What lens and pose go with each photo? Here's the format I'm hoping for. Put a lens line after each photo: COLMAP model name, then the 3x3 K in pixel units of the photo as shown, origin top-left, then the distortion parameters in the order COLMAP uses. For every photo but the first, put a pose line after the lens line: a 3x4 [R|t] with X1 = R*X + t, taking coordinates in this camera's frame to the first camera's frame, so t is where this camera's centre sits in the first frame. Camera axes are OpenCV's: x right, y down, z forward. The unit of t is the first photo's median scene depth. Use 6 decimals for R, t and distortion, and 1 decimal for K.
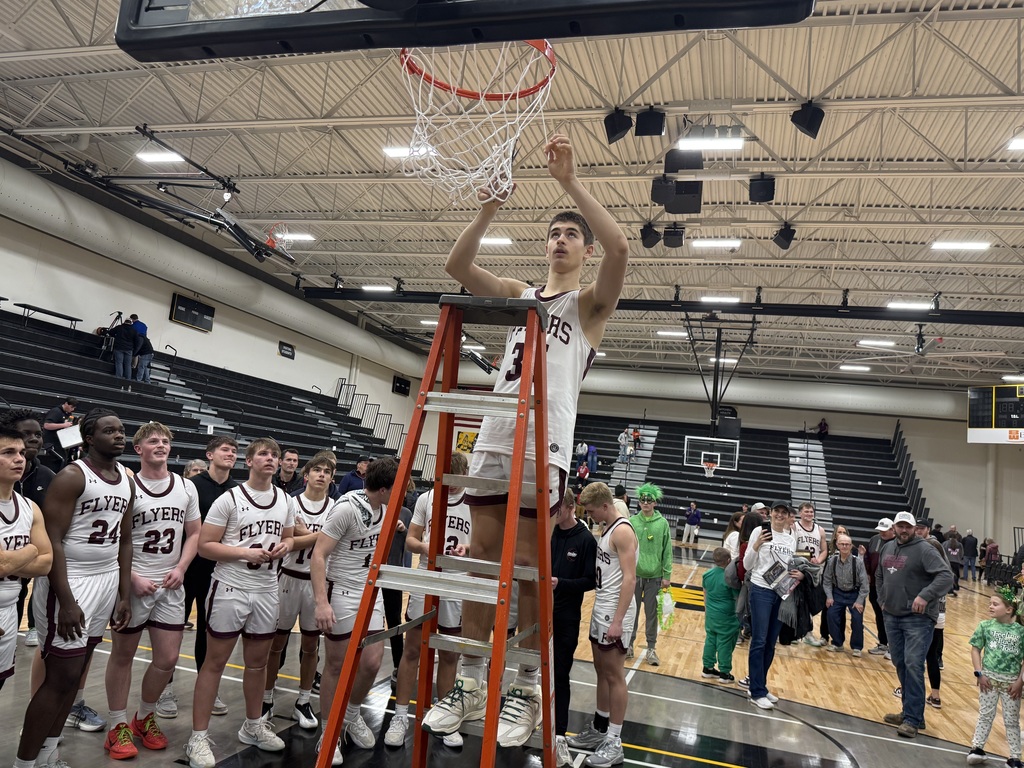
lens RADIAL K [[758.4, 0, 512.0], [0, 758.4, 384.0], [0, 0, 1]] dist [0.084220, -0.117742]
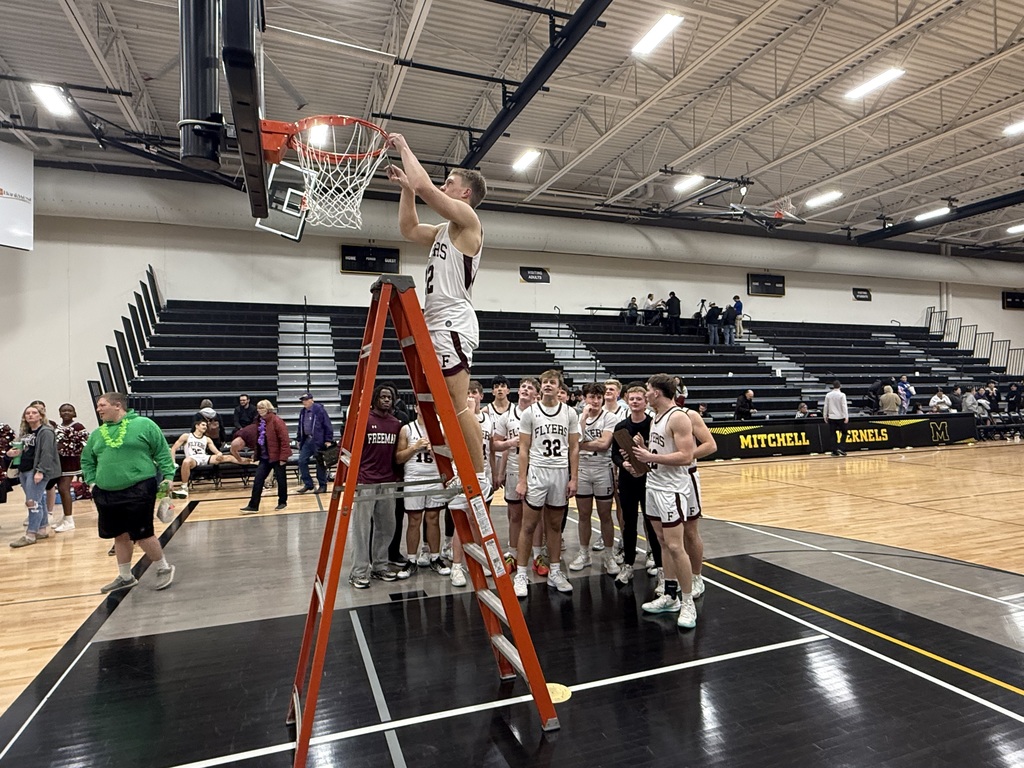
lens RADIAL K [[596.1, 0, 505.8], [0, 596.1, 388.9], [0, 0, 1]] dist [-0.011627, 0.015618]
pose [[0.584581, -0.117106, -0.802840, 0.122160], [0.175740, 0.984313, -0.015612, 0.020070], [0.792074, -0.131965, 0.595991, 0.048244]]
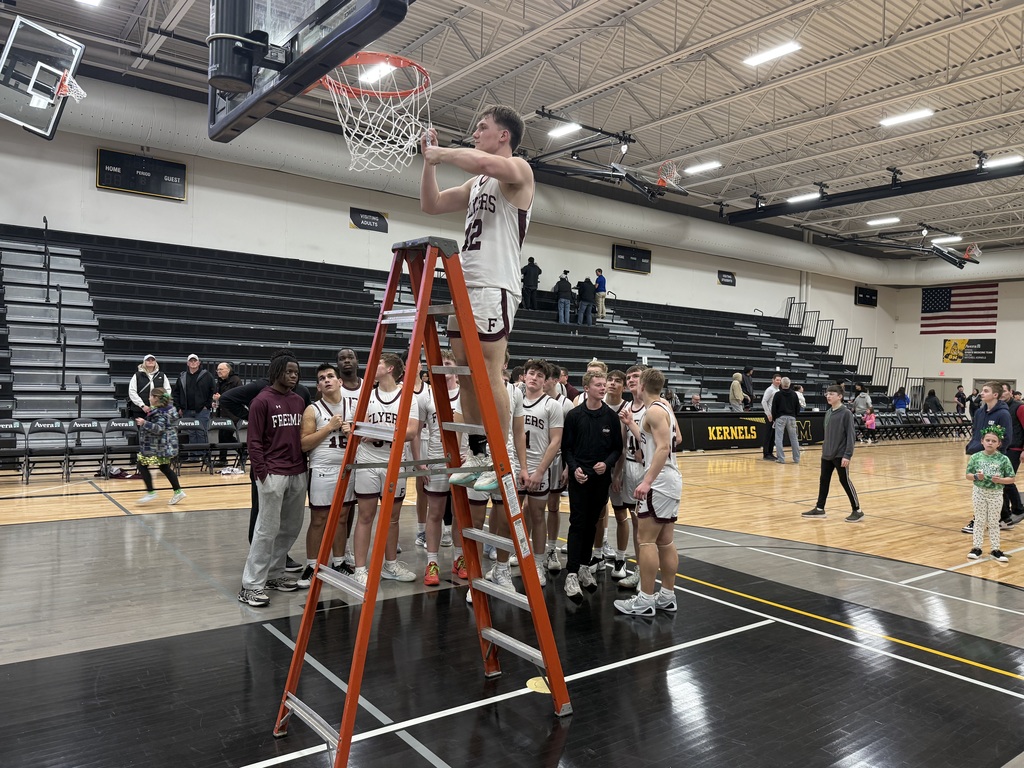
lens RADIAL K [[758.4, 0, 512.0], [0, 758.4, 384.0], [0, 0, 1]] dist [0.084220, -0.117742]
pose [[0.797383, -0.070986, -0.599284, 0.109398], [0.125716, 0.990810, 0.049911, 0.012607], [0.590233, -0.115138, 0.798979, -0.009072]]
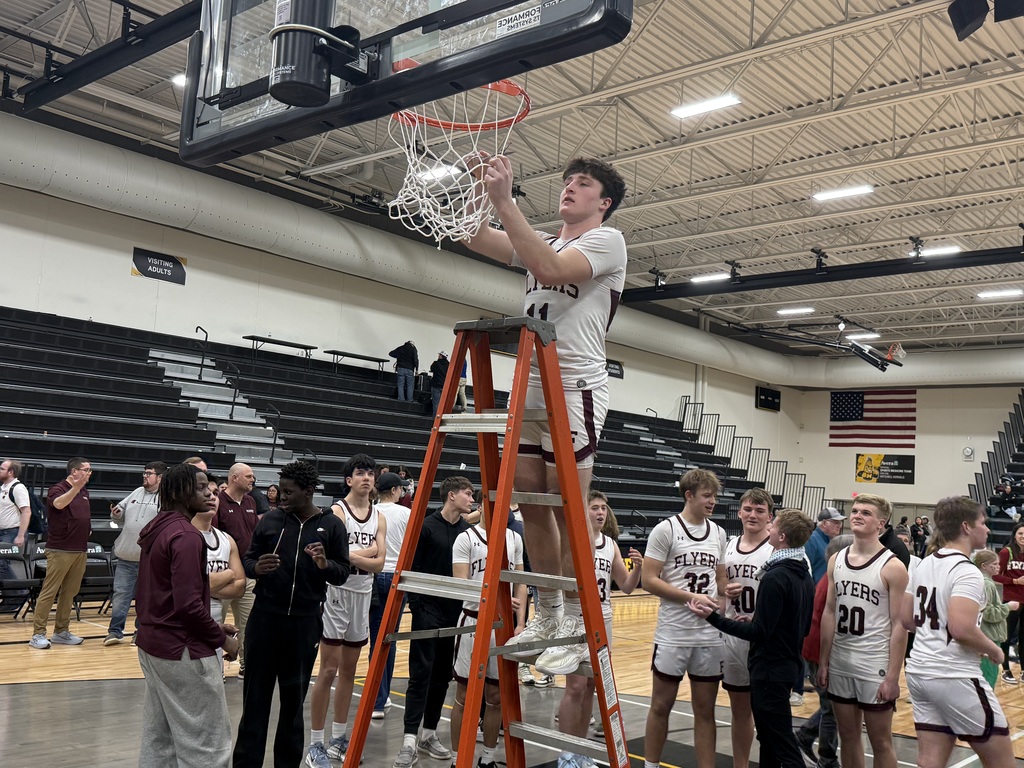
lens RADIAL K [[988.4, 0, 512.0], [0, 988.4, 384.0], [0, 0, 1]] dist [0.141837, -0.004375]
pose [[0.906057, -0.098457, -0.411542, 0.061107], [0.091177, 0.995134, -0.037341, 0.003548], [0.413216, -0.003690, 0.910625, -0.026119]]
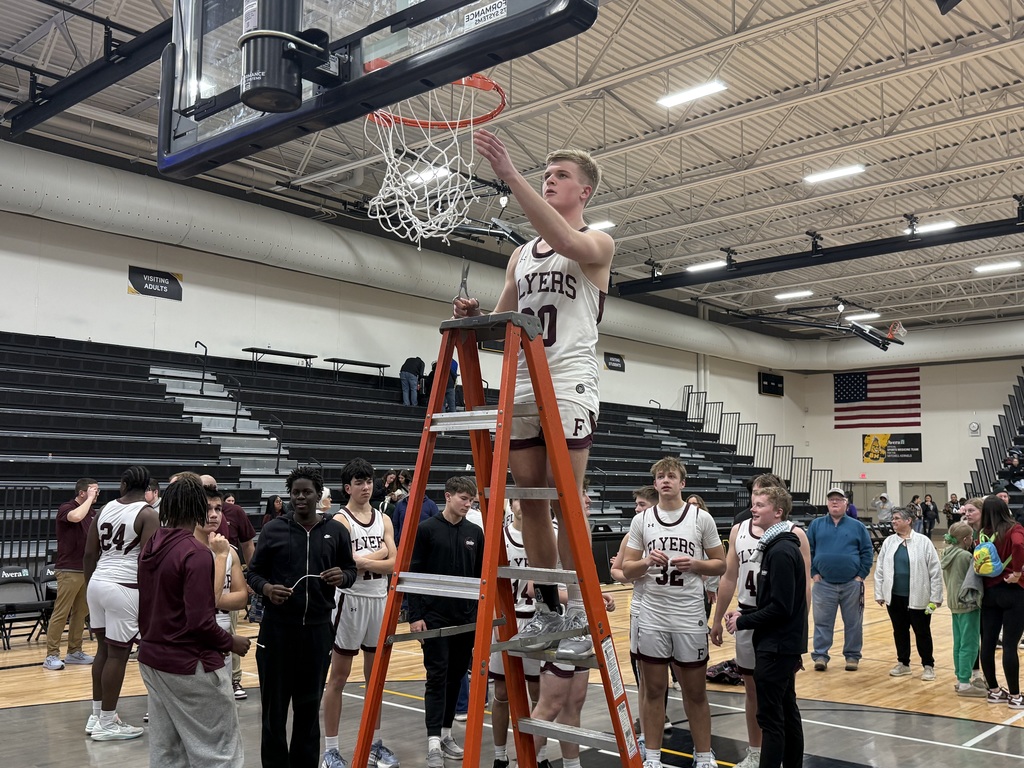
lens RADIAL K [[988.0, 0, 510.7], [0, 988.0, 386.6], [0, 0, 1]] dist [0.141857, -0.010645]
pose [[0.897701, -0.144002, -0.416408, 0.062924], [0.142681, 0.989168, -0.034480, 0.004355], [0.416863, -0.028461, 0.908524, -0.024749]]
